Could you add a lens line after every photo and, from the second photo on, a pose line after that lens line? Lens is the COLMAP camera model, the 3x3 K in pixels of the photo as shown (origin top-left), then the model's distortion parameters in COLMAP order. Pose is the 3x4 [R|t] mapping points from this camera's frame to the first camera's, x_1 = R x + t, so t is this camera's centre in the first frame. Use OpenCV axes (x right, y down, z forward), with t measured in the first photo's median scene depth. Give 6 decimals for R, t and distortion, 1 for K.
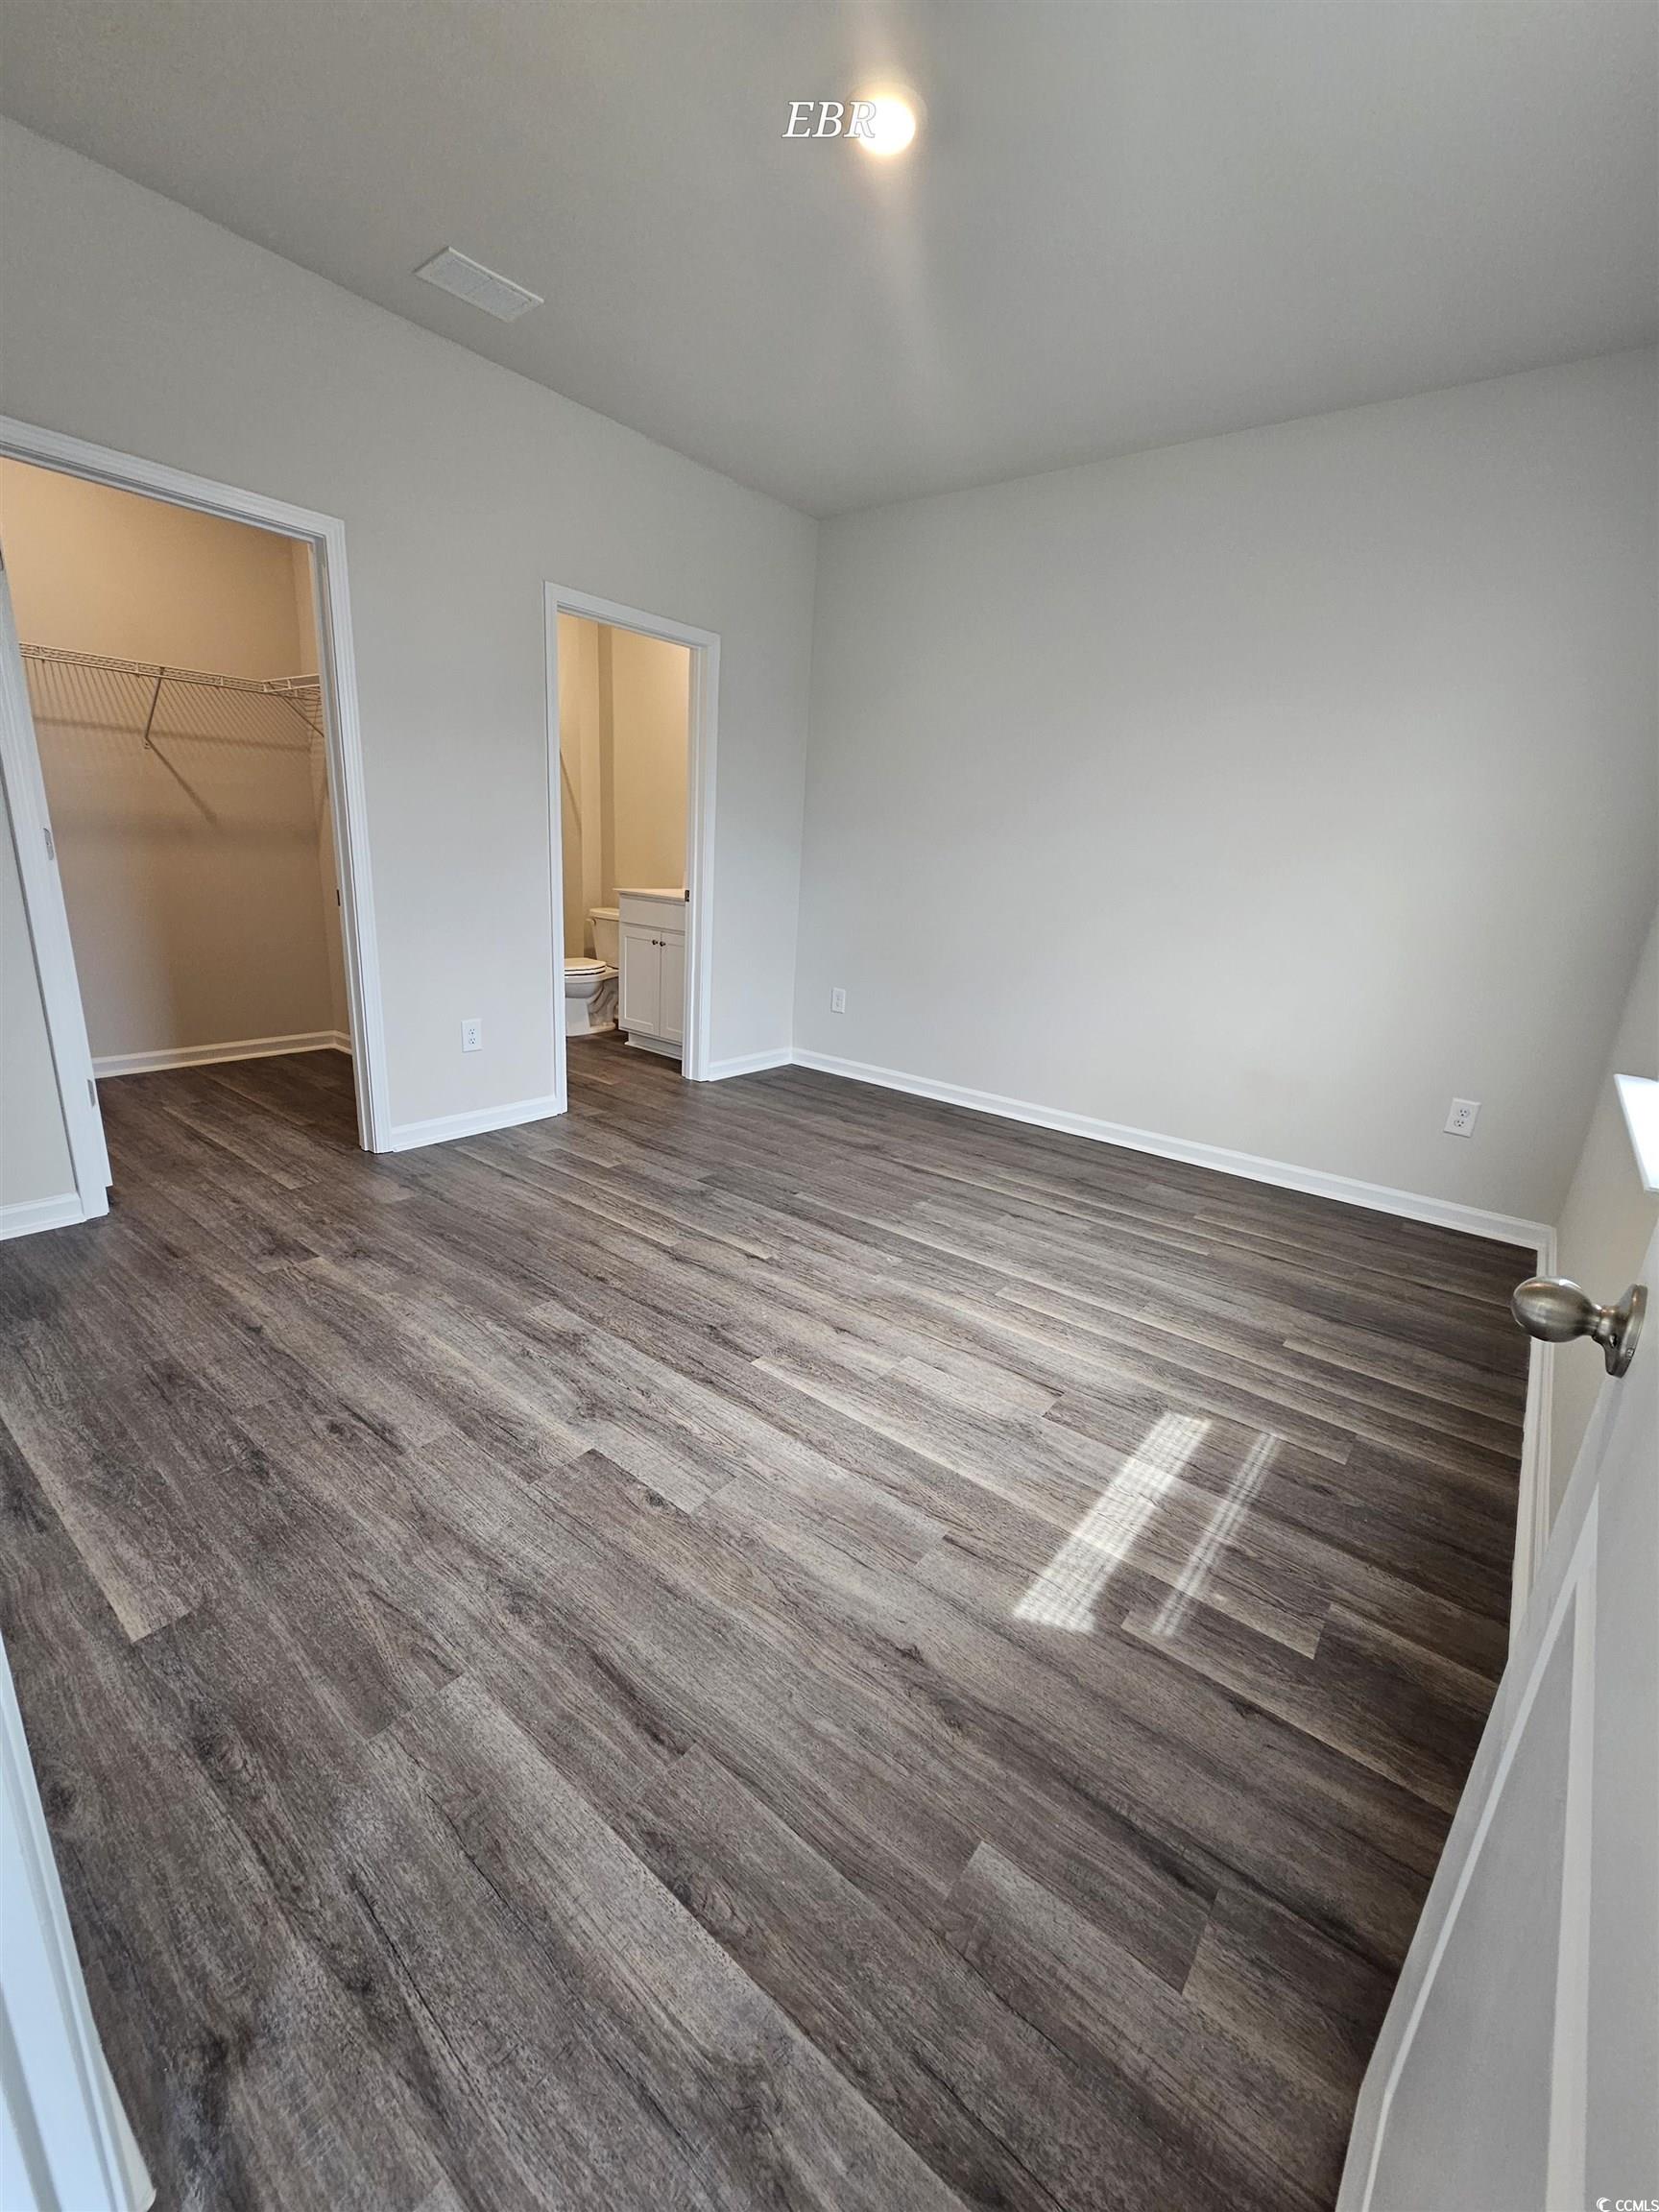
lens RADIAL K [[900.6, 0, 848.0], [0, 900.6, 1098.3], [0, 0, 1]] dist [-0.000016, 0.001793]
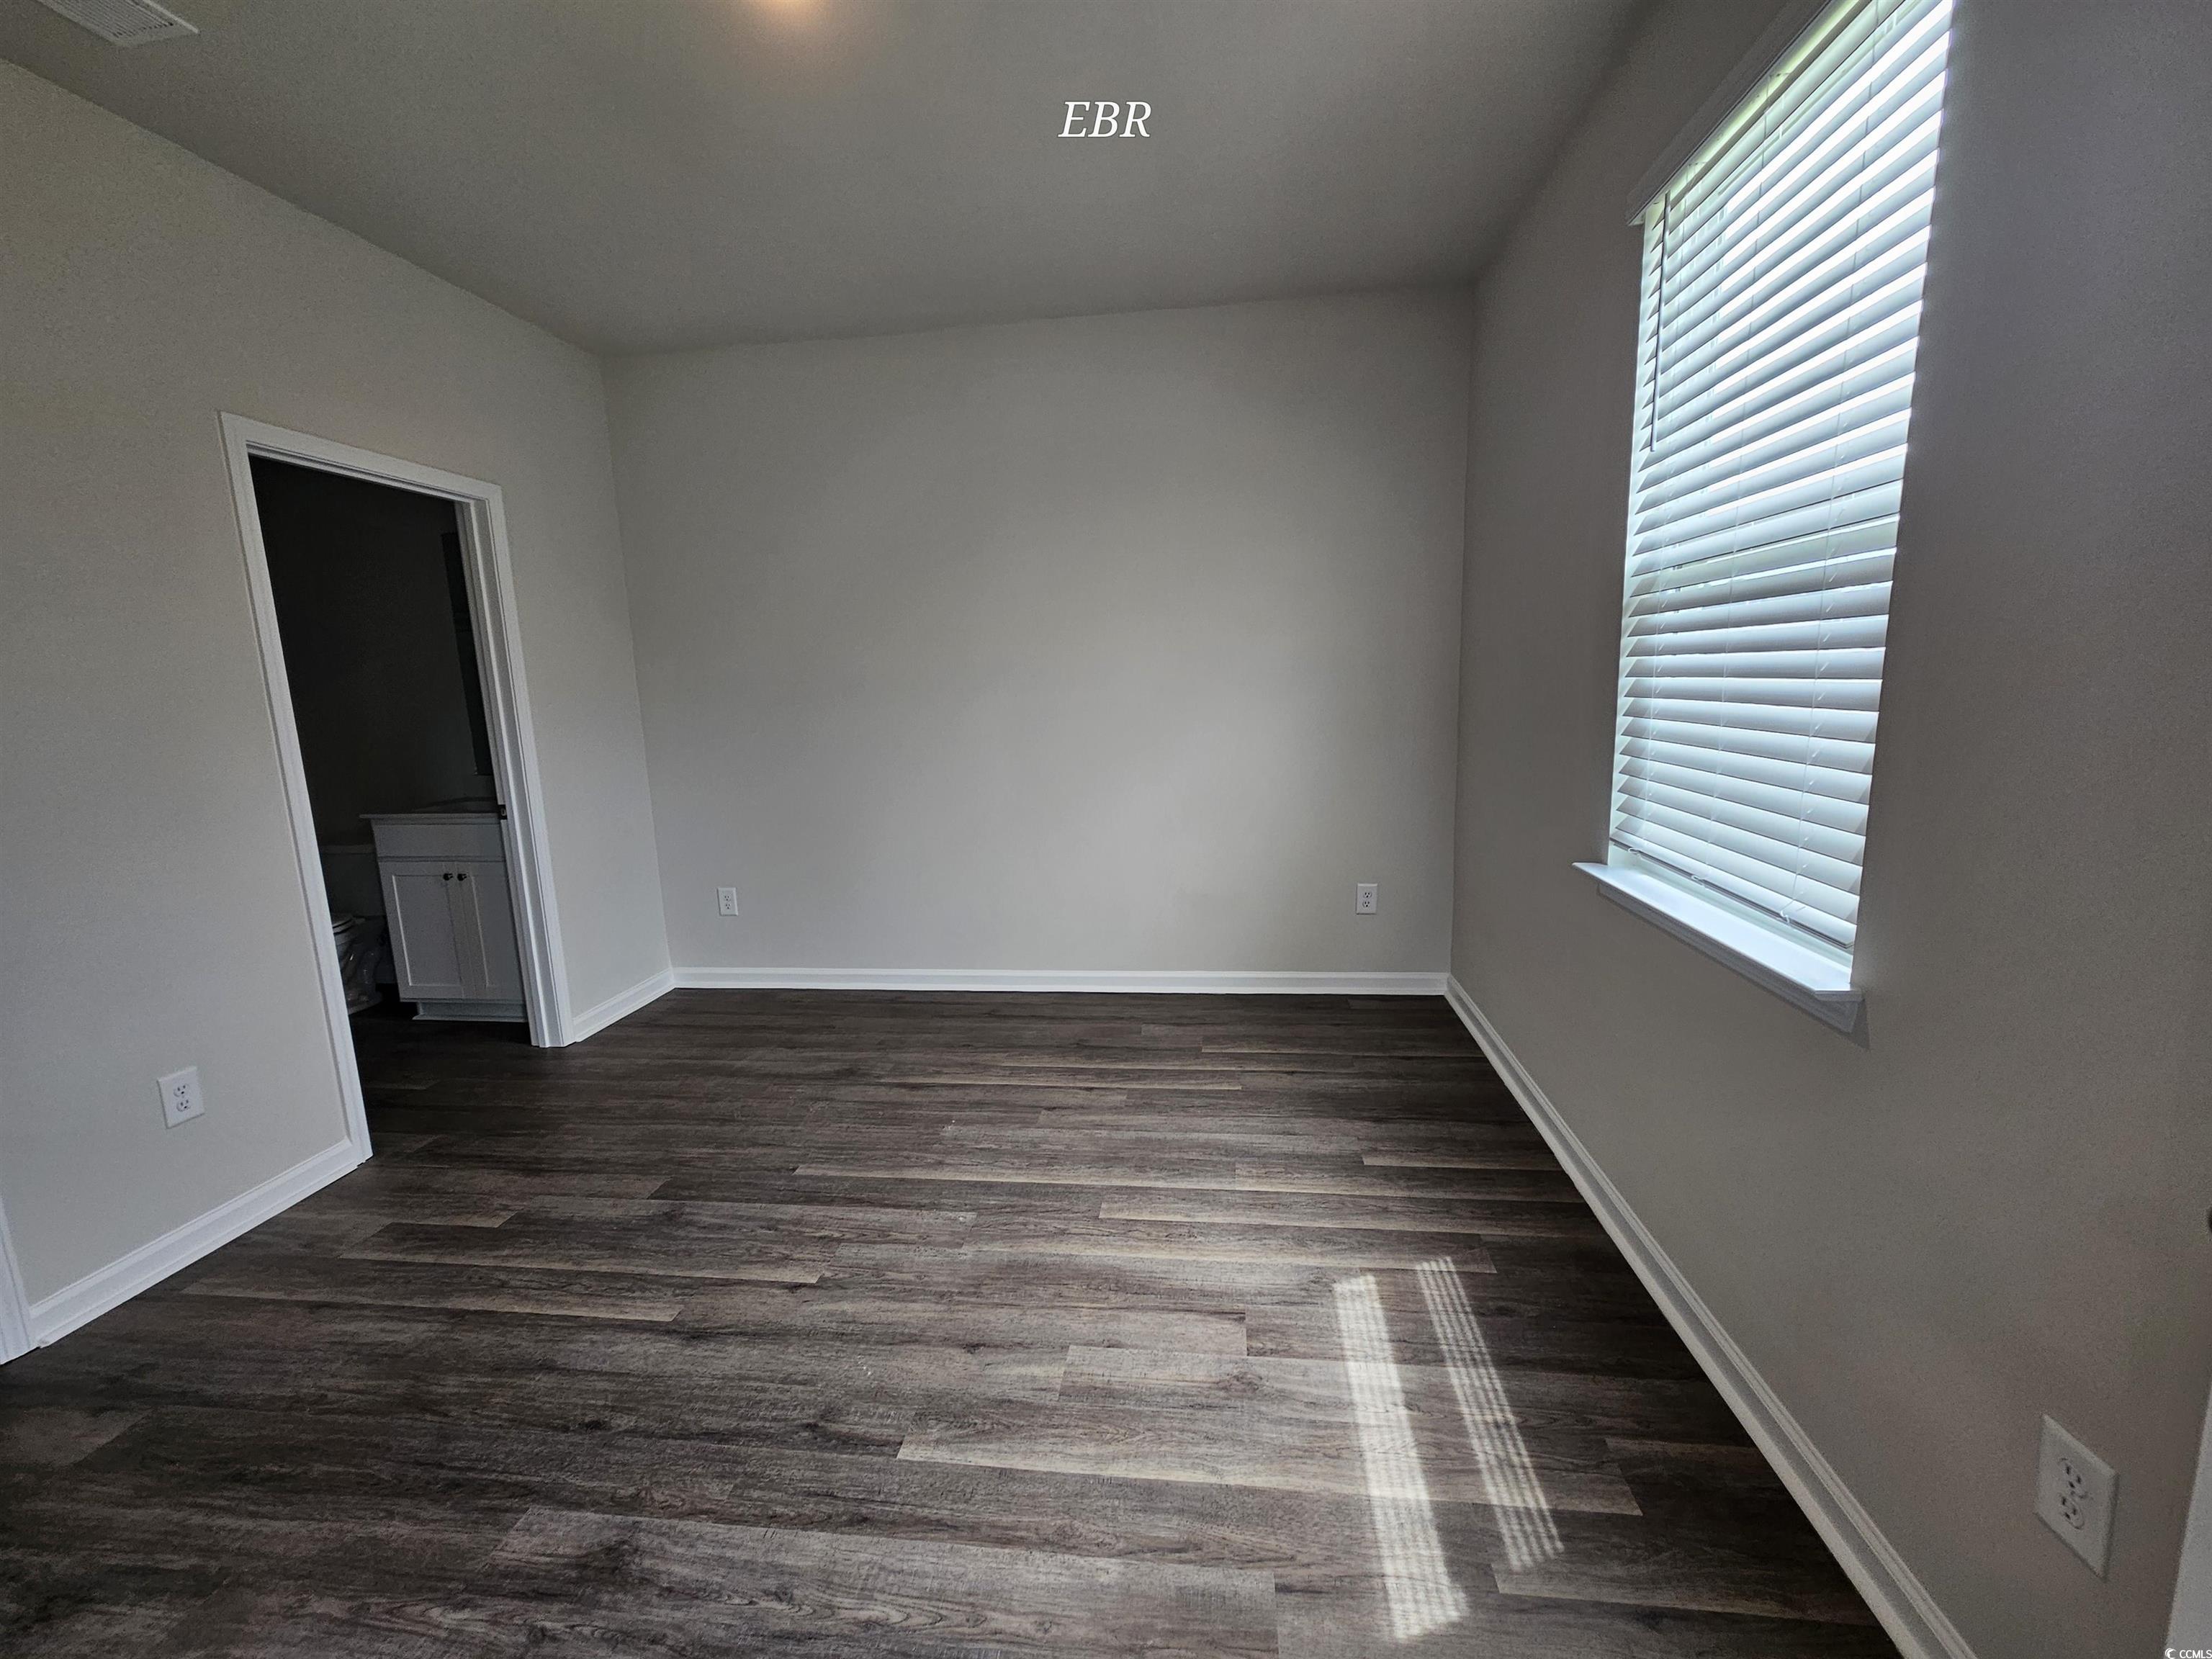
lens RADIAL K [[900.6, 0, 1117.5], [0, 900.6, 816.9], [0, 0, 1]] dist [-0.000016, 0.001793]
pose [[0.852888, -0.162148, 0.496276, -0.189419], [0.216908, 0.974680, -0.054317, -0.109351], [-0.474903, 0.153972, 0.866464, 0.160867]]
